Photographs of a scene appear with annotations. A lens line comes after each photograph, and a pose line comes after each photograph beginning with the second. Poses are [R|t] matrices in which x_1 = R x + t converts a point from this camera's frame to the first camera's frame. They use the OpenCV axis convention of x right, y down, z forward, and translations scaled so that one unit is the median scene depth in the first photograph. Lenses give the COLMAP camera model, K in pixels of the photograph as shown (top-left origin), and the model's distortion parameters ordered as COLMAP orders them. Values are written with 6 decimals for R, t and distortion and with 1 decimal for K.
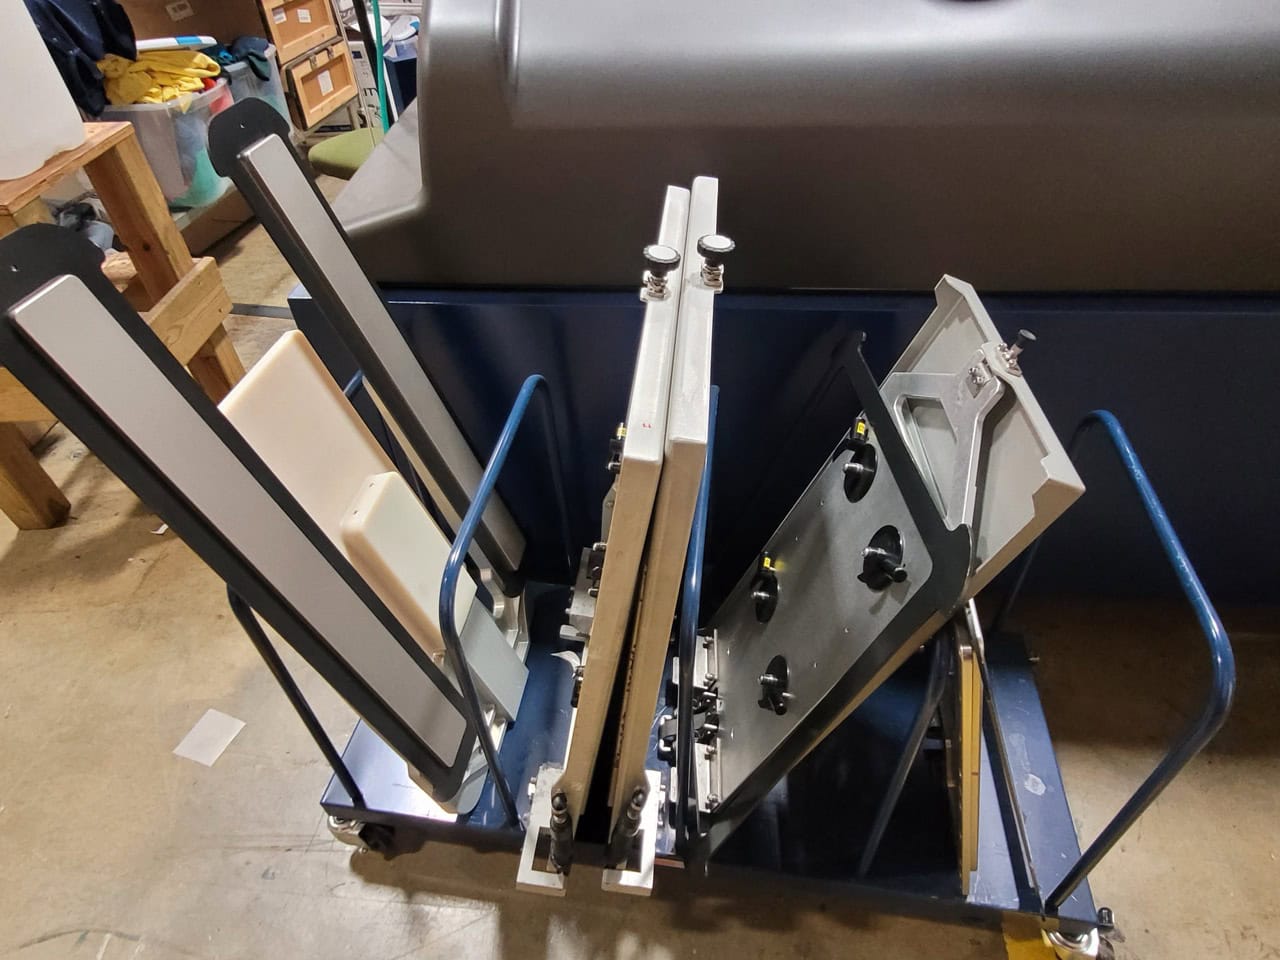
lens RADIAL K [[779.5, 0, 640.0], [0, 779.5, 480.0], [0, 0, 1]] dist [0.024501, -0.000454]
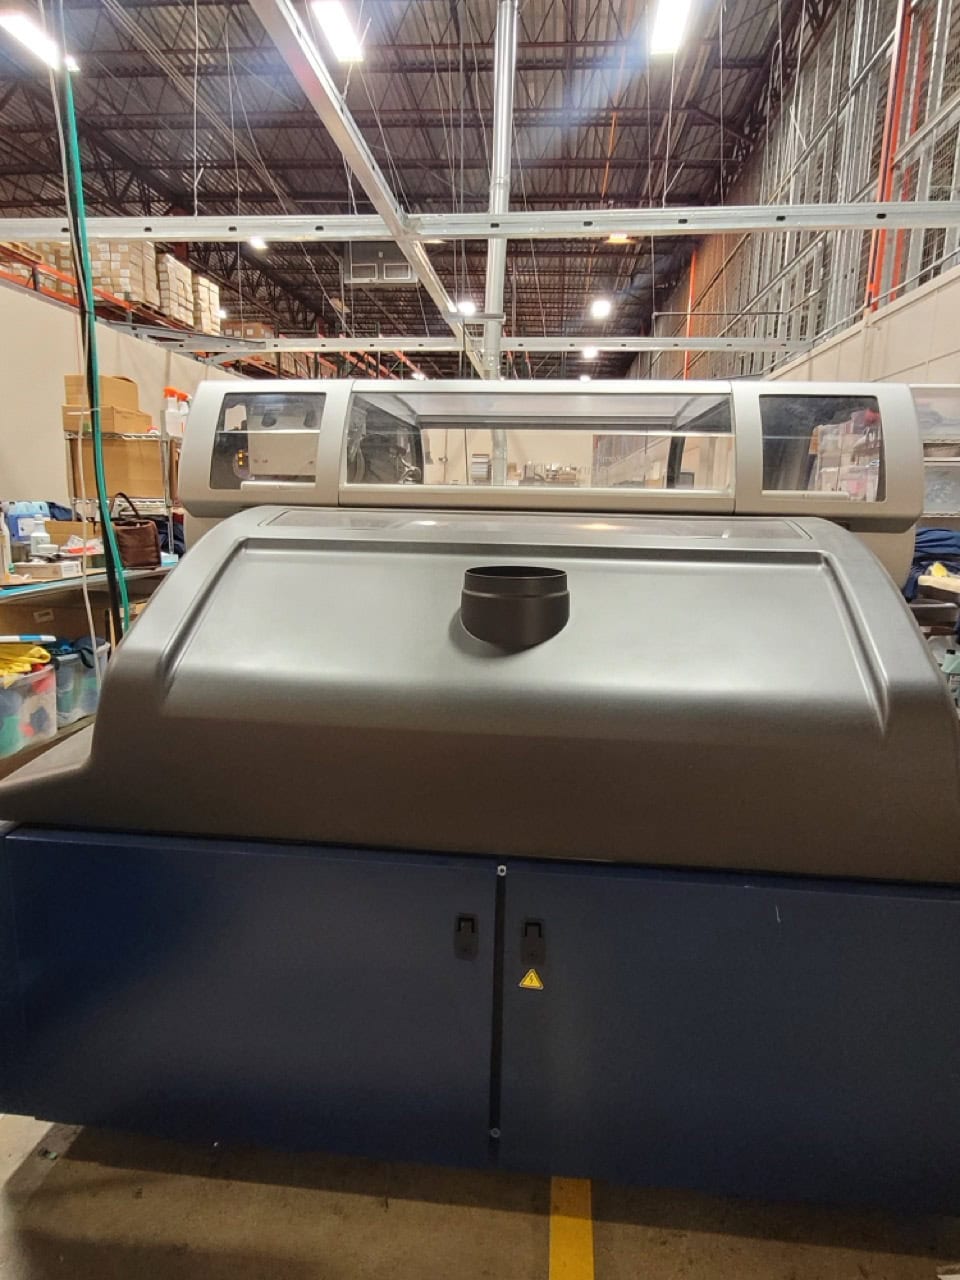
lens RADIAL K [[779.5, 0, 480.0], [0, 779.5, 640.0], [0, 0, 1]] dist [0.024501, -0.000454]
pose [[0.997969, 0.062140, -0.014030, 0.157294], [-0.060817, 0.863795, -0.500160, 0.031697], [-0.018961, 0.499997, 0.865819, -0.096688]]
